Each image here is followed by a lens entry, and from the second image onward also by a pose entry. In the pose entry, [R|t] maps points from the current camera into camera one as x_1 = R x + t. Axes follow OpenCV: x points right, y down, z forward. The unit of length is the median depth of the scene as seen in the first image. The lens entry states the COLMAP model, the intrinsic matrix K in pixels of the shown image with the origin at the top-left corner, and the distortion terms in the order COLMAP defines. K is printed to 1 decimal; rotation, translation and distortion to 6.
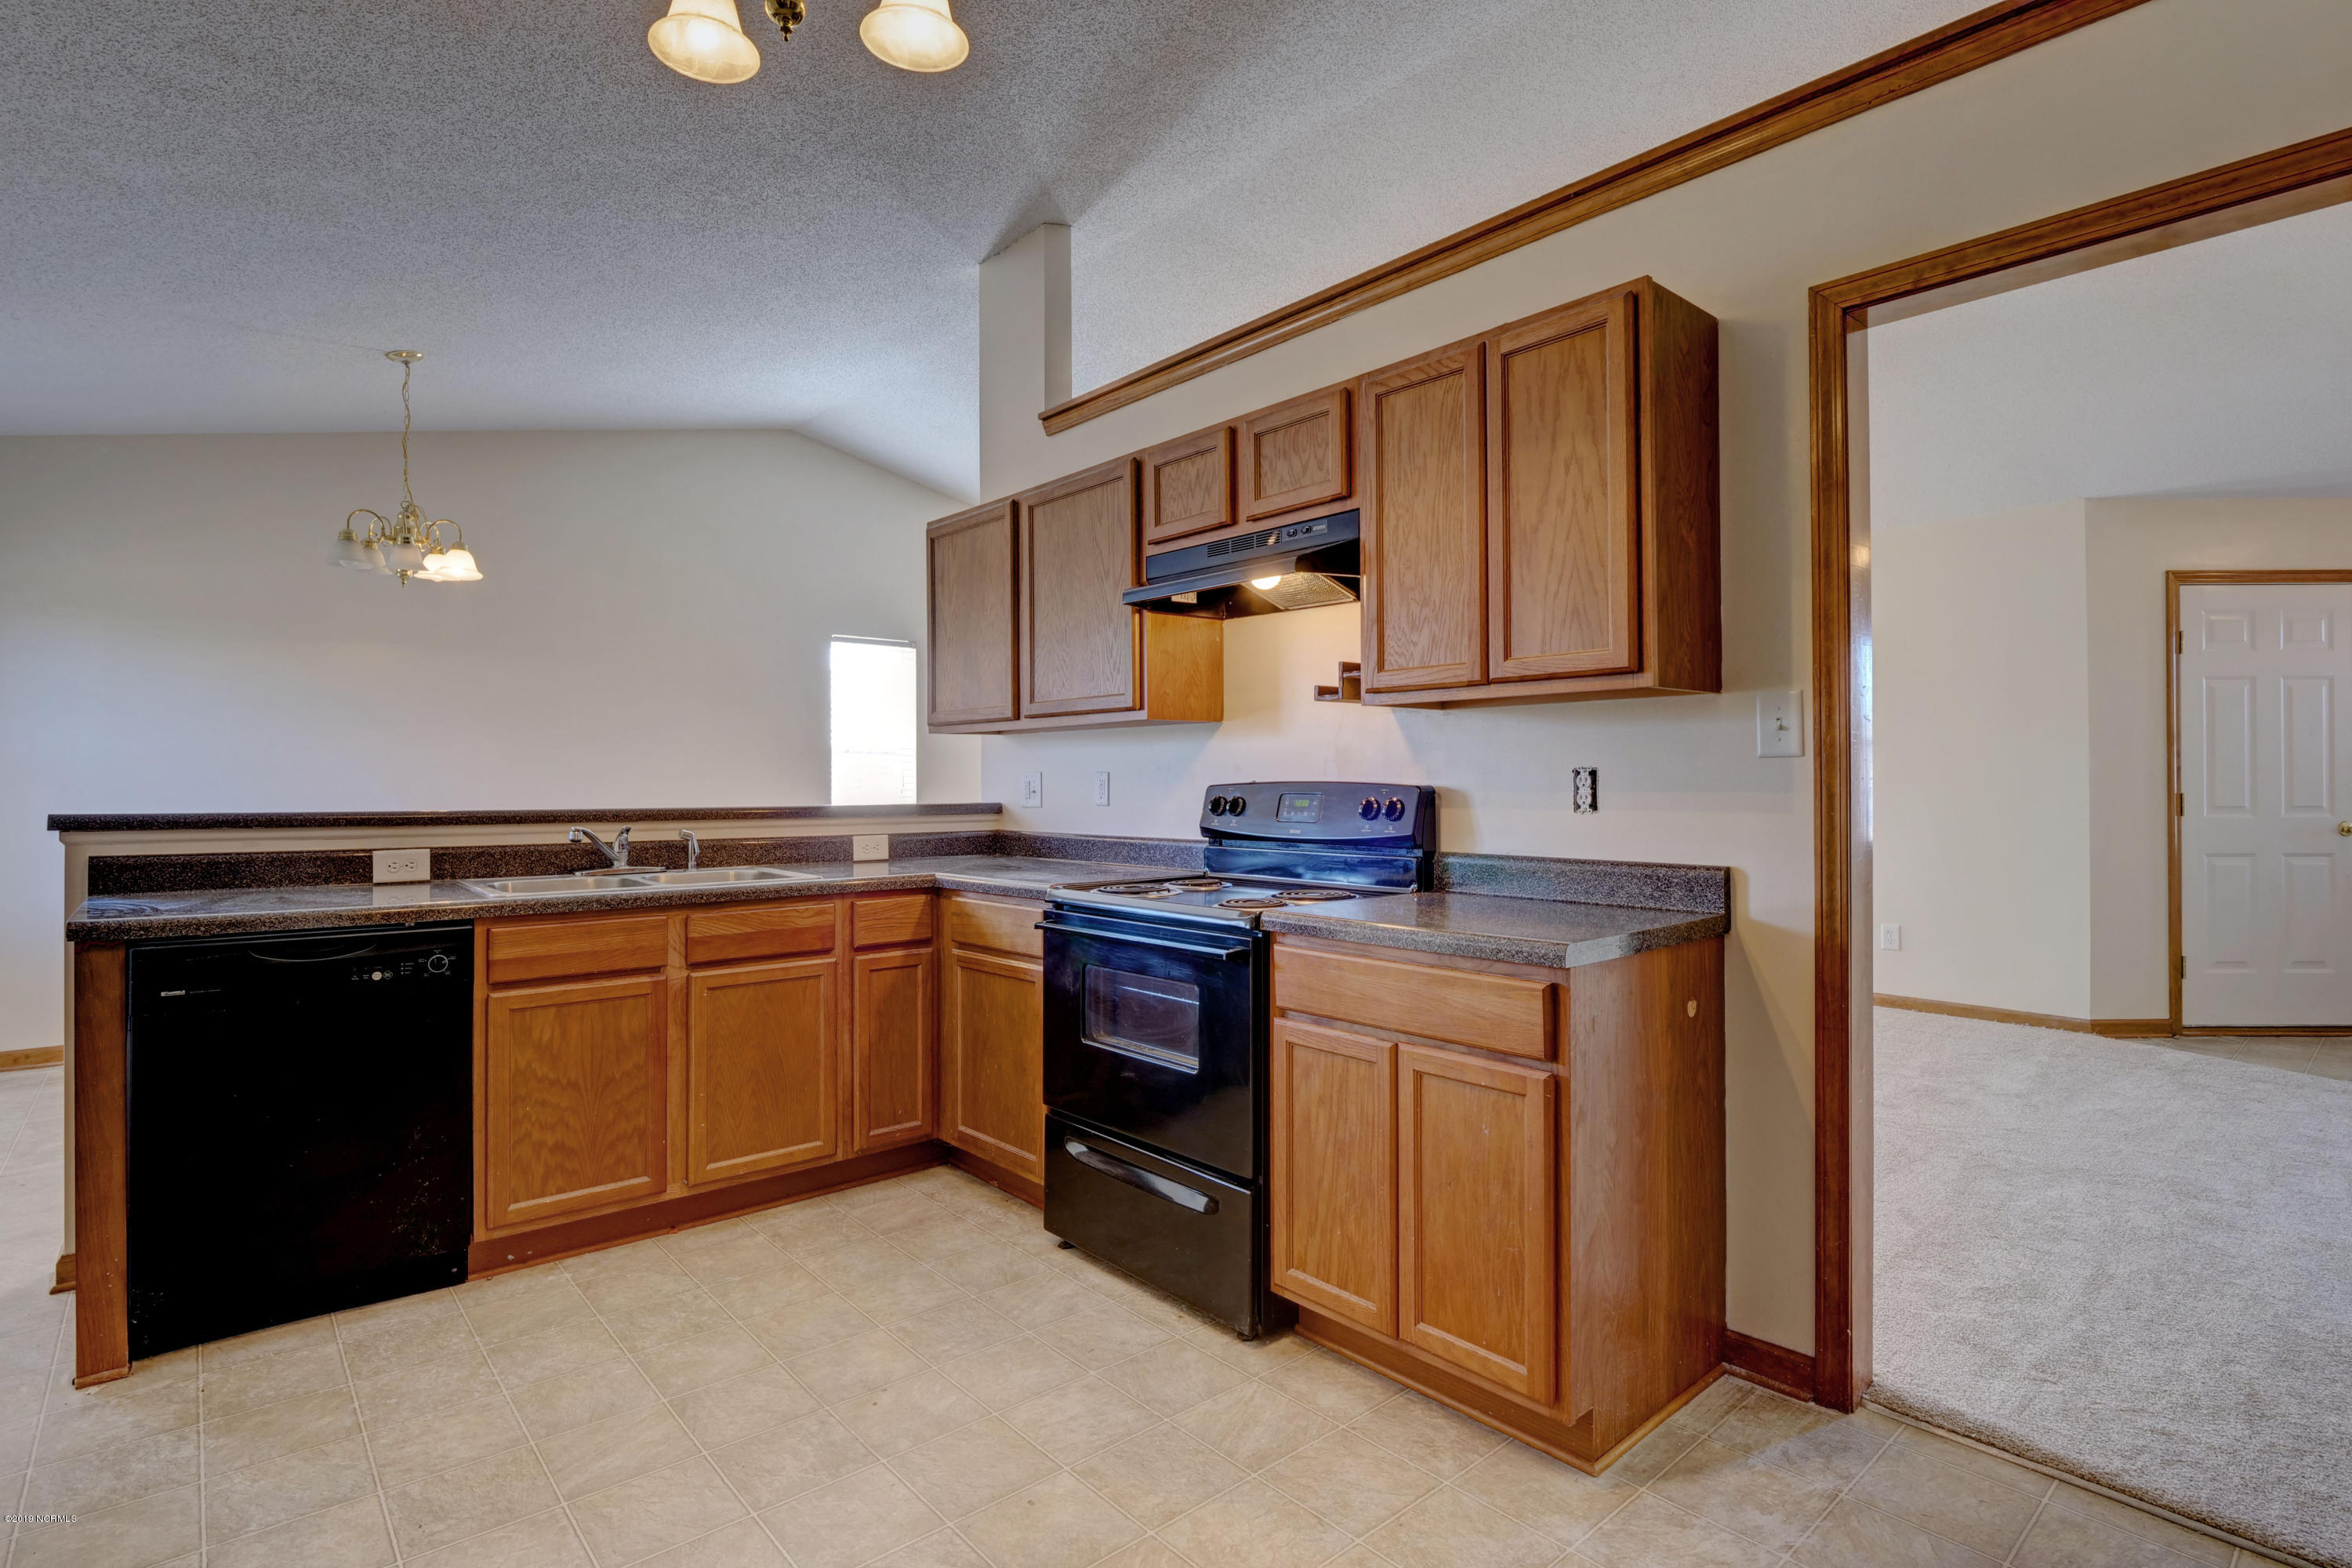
lens RADIAL K [[1144.7, 0, 1174.0], [0, 1144.7, 774.5], [0, 0, 1]] dist [-0.008991, 0.000168]
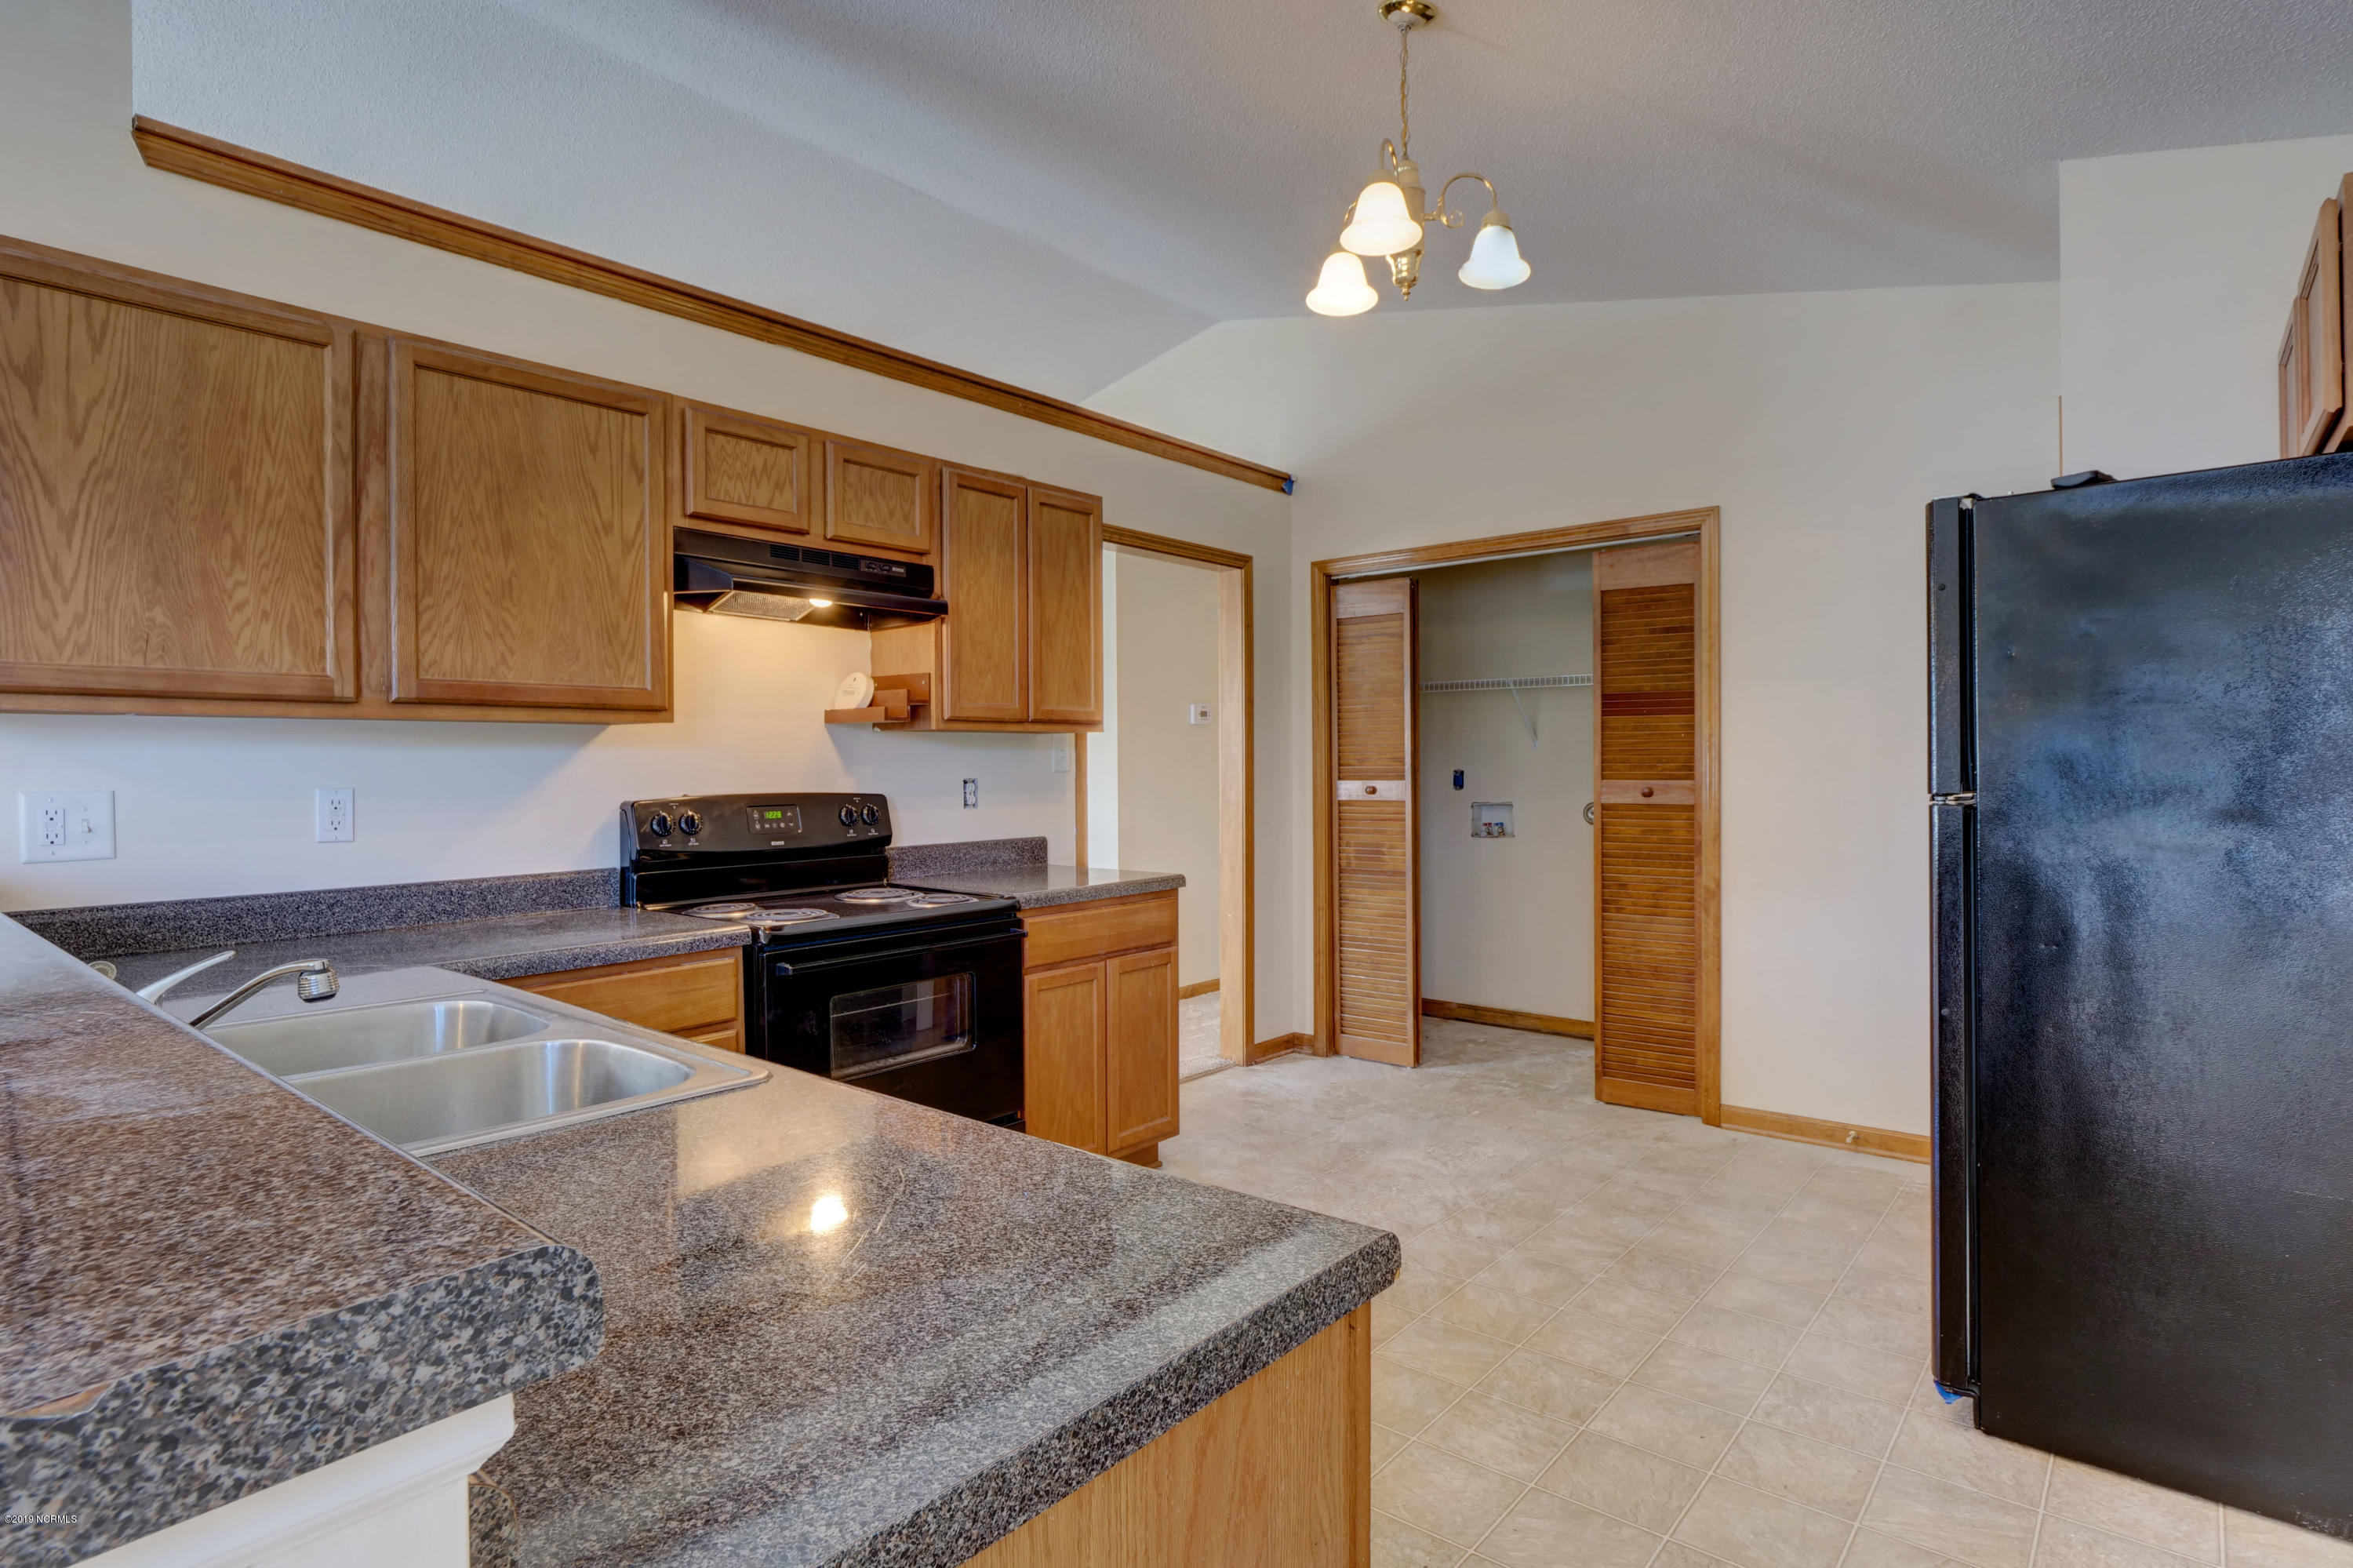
lens RADIAL K [[1220.3, 0, 1173.7], [0, 1220.3, 774.5], [0, 0, 1]] dist [0.002855, 0.000149]
pose [[-0.155610, -0.007444, 0.987791, -1.136897], [0.000783, 0.999970, 0.007659, -0.021039], [-0.987818, 0.001966, -0.155599, 0.928721]]
